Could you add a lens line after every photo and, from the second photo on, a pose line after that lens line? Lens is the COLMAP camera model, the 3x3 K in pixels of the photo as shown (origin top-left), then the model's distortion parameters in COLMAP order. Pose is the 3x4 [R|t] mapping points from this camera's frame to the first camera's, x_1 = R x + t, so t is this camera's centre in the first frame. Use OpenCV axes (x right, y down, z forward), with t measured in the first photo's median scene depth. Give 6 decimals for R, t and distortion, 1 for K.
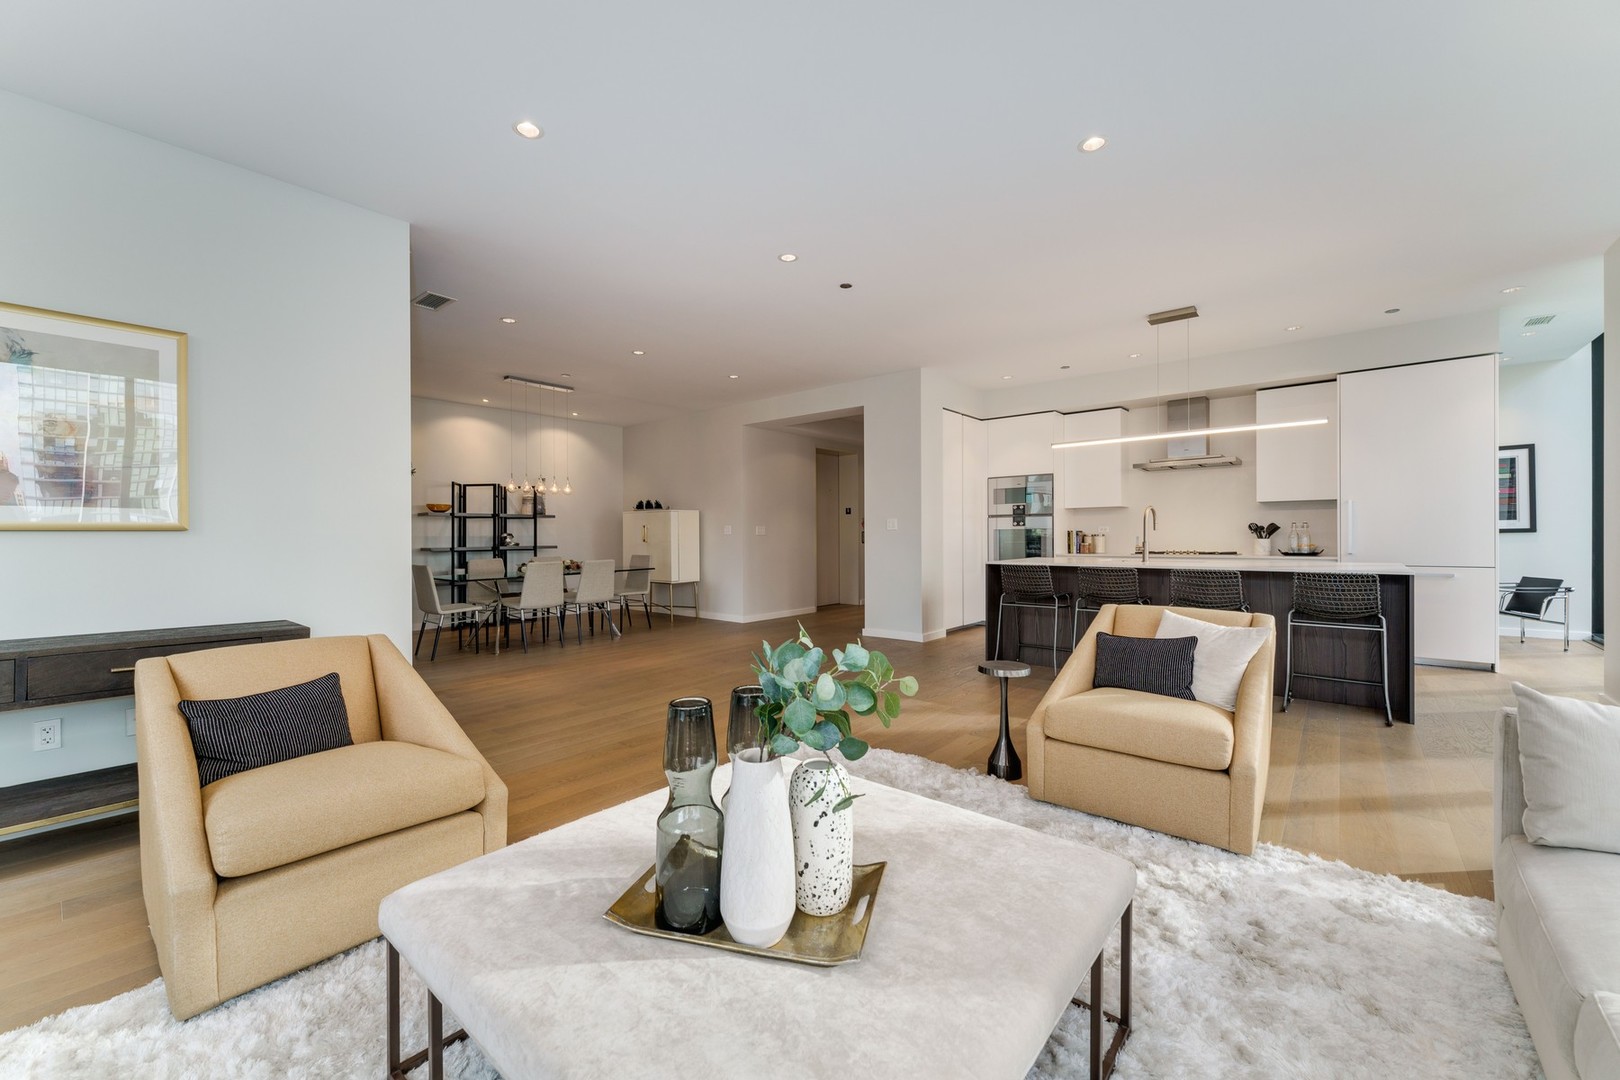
lens RADIAL K [[636.4, 0, 803.3], [0, 636.4, 538.0], [0, 0, 1]] dist [-0.000236, 0.000610]
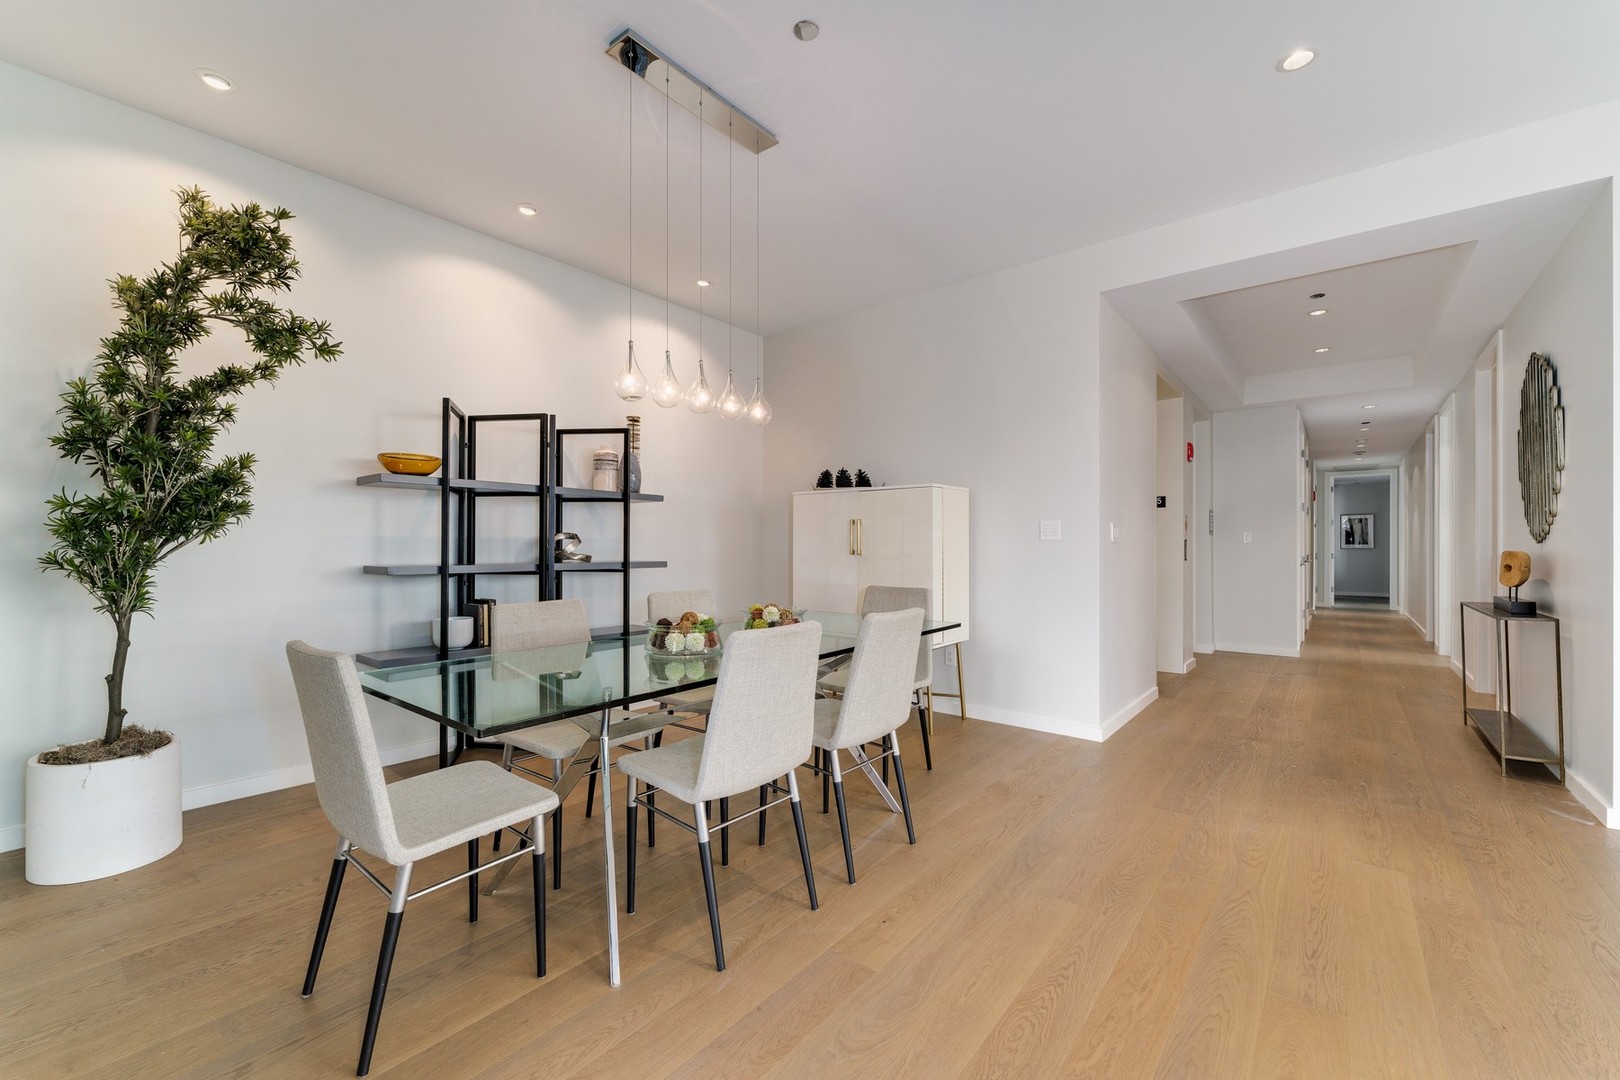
lens RADIAL K [[669.8, 0, 801.2], [0, 669.8, 549.8], [0, 0, 1]] dist [-0.002193, -0.000042]
pose [[0.999908, 0.007423, 0.011360, -0.335440], [-0.007403, 0.999971, -0.001876, 0.004361], [-0.011374, 0.001792, 0.999934, 0.584077]]
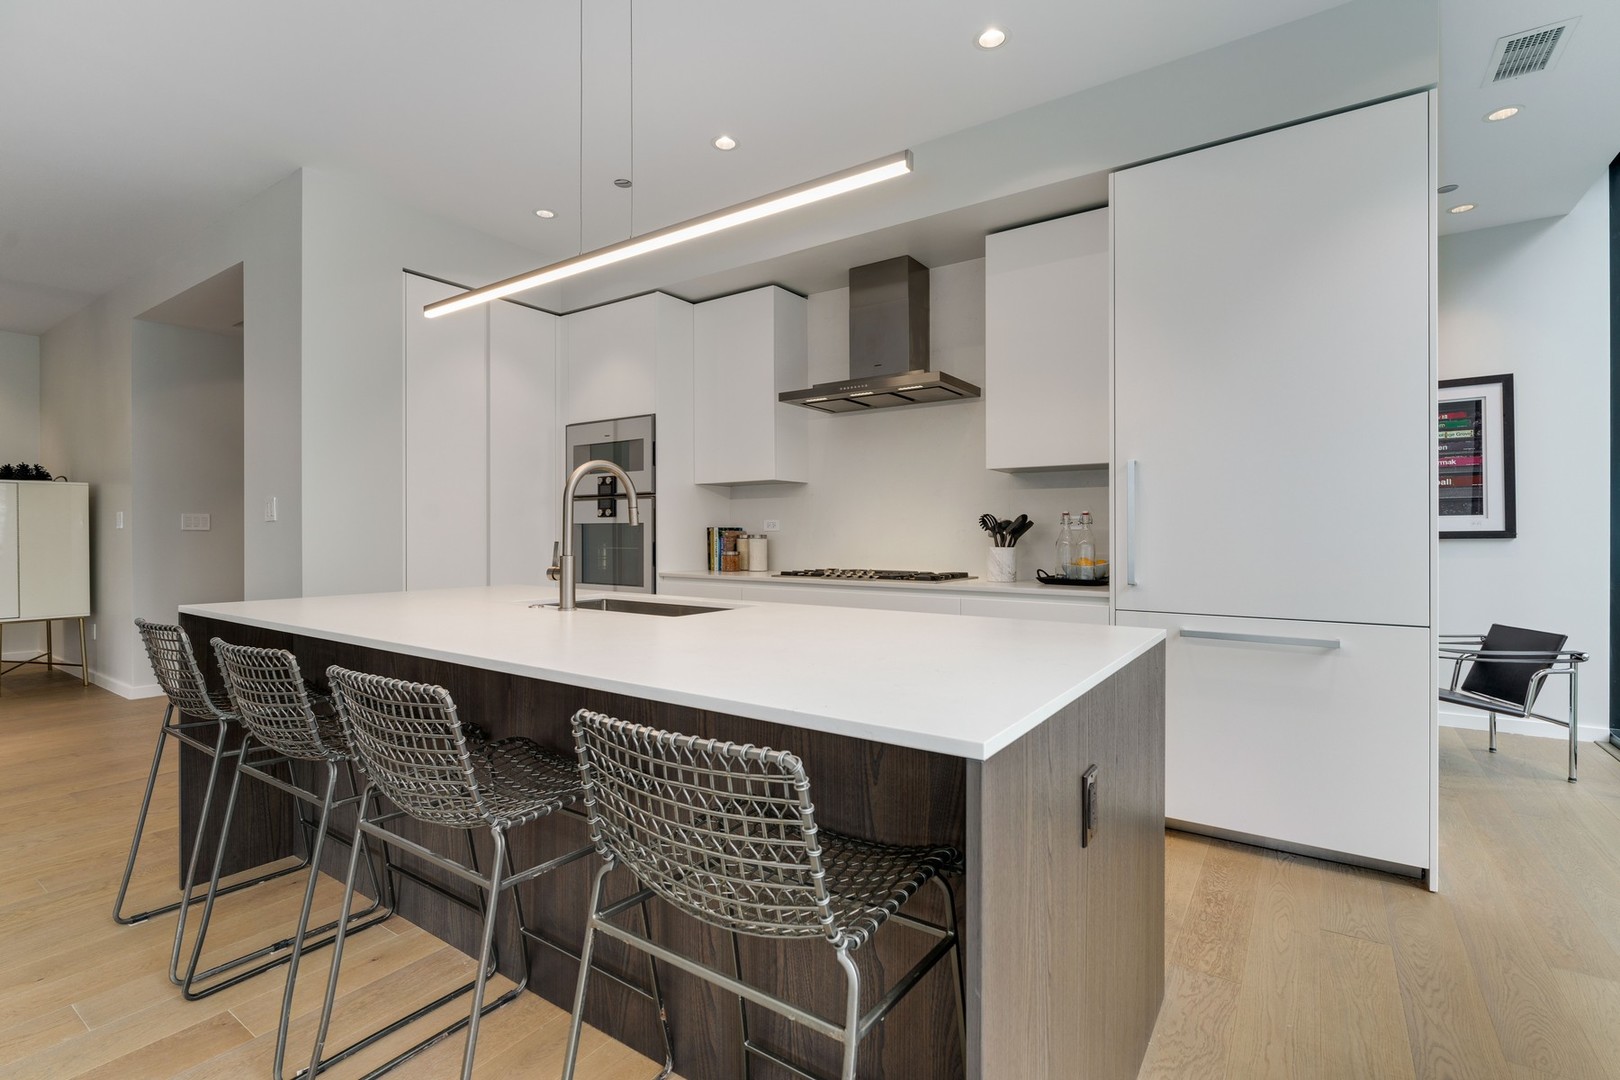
lens RADIAL K [[745.8, 0, 809.5], [0, 745.8, 530.7], [0, 0, 1]] dist [0.004980, 0.001336]
pose [[0.994418, 0.009328, 0.105096, 0.413654], [-0.008544, 0.999932, -0.007902, -0.004544], [-0.105162, 0.006960, 0.994431, 0.364764]]
